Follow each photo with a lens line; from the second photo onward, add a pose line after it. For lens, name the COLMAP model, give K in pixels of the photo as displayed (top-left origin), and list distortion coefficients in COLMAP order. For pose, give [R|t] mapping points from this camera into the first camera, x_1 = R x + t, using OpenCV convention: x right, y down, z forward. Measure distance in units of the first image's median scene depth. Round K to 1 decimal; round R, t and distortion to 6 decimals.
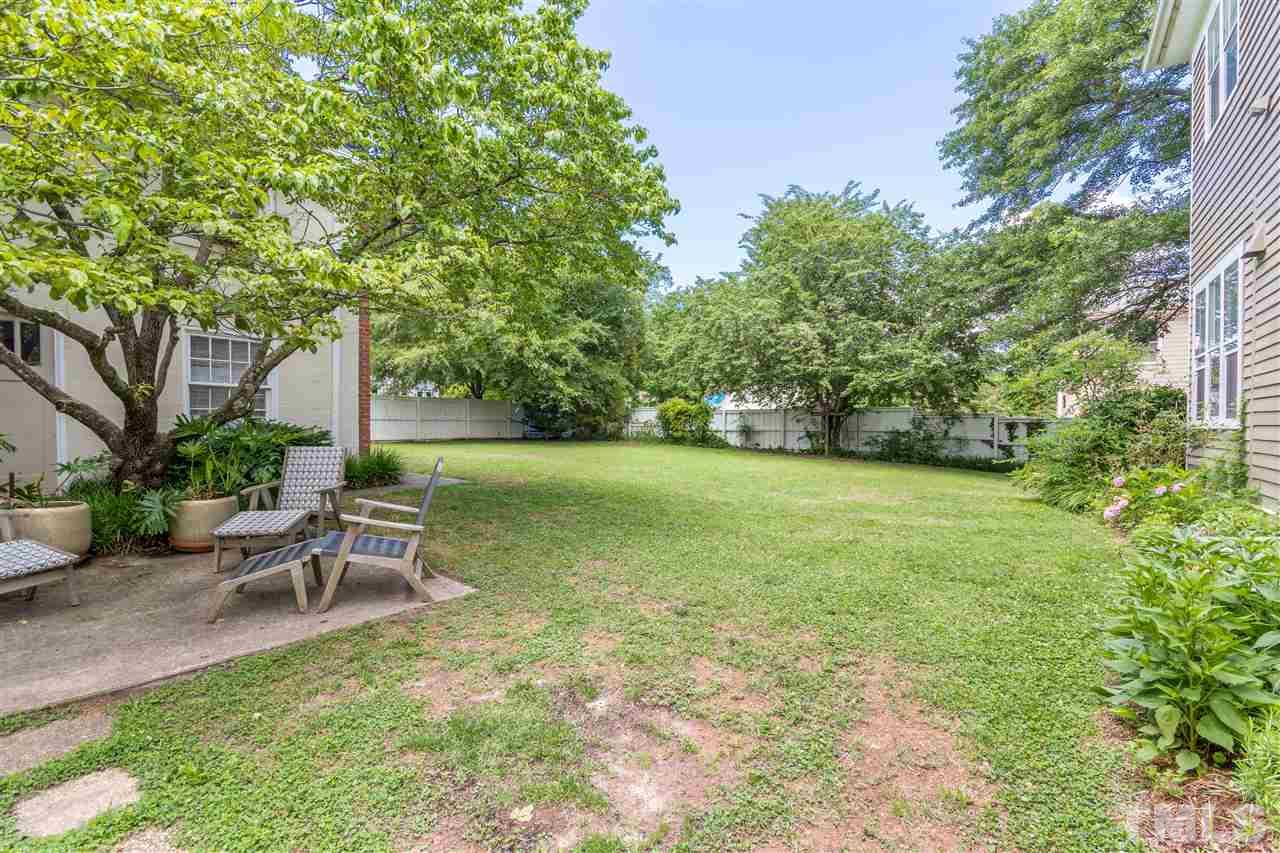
lens RADIAL K [[591.9, 0, 637.5], [0, 591.9, 425.0], [0, 0, 1]] dist [0.002935, 0.000164]
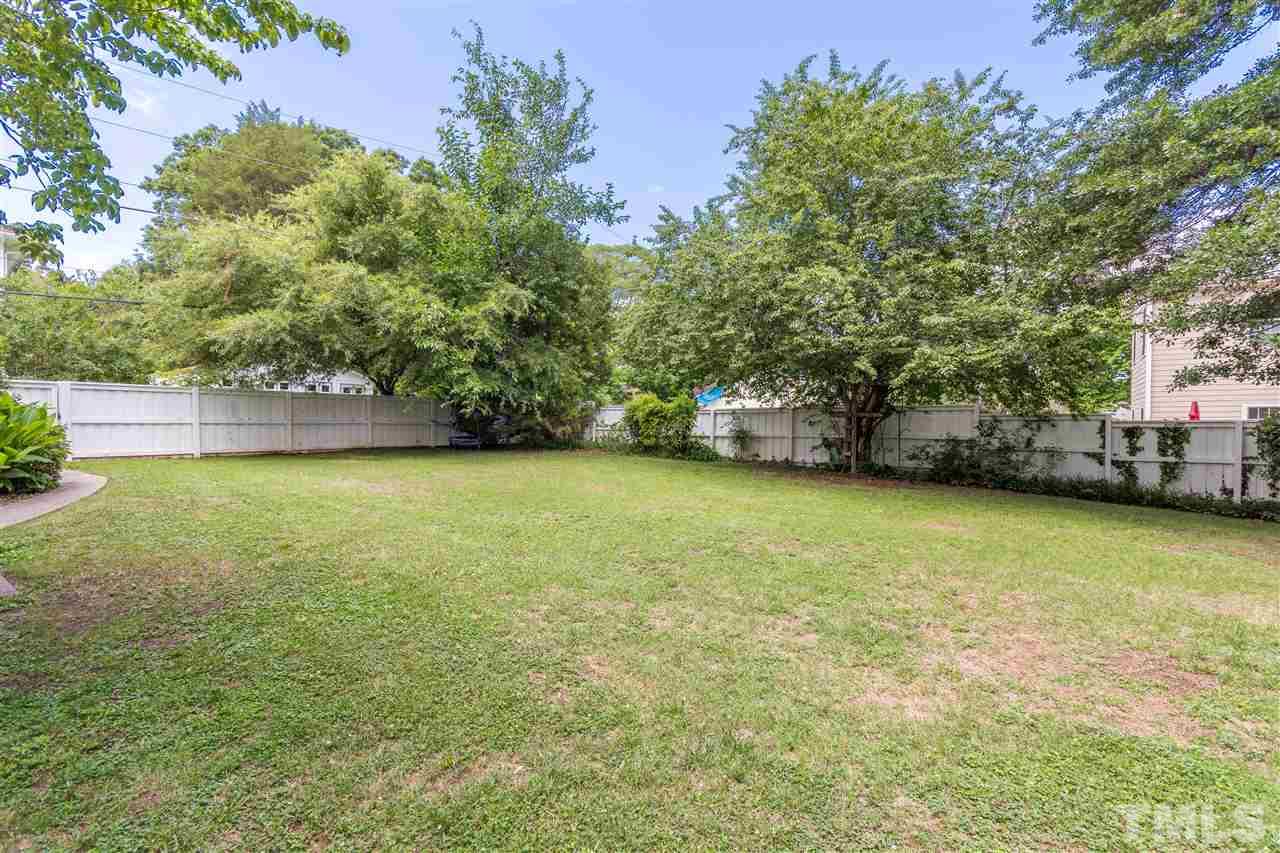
lens RADIAL K [[591.9, 0, 642.4], [0, 591.9, 428.4], [0, 0, 1]] dist [0.002935, 0.000164]
pose [[0.999997, -0.002294, -0.000828, 0.072145], [0.002301, 0.999960, 0.008676, -0.009438], [0.000808, -0.008678, 0.999962, 0.308683]]
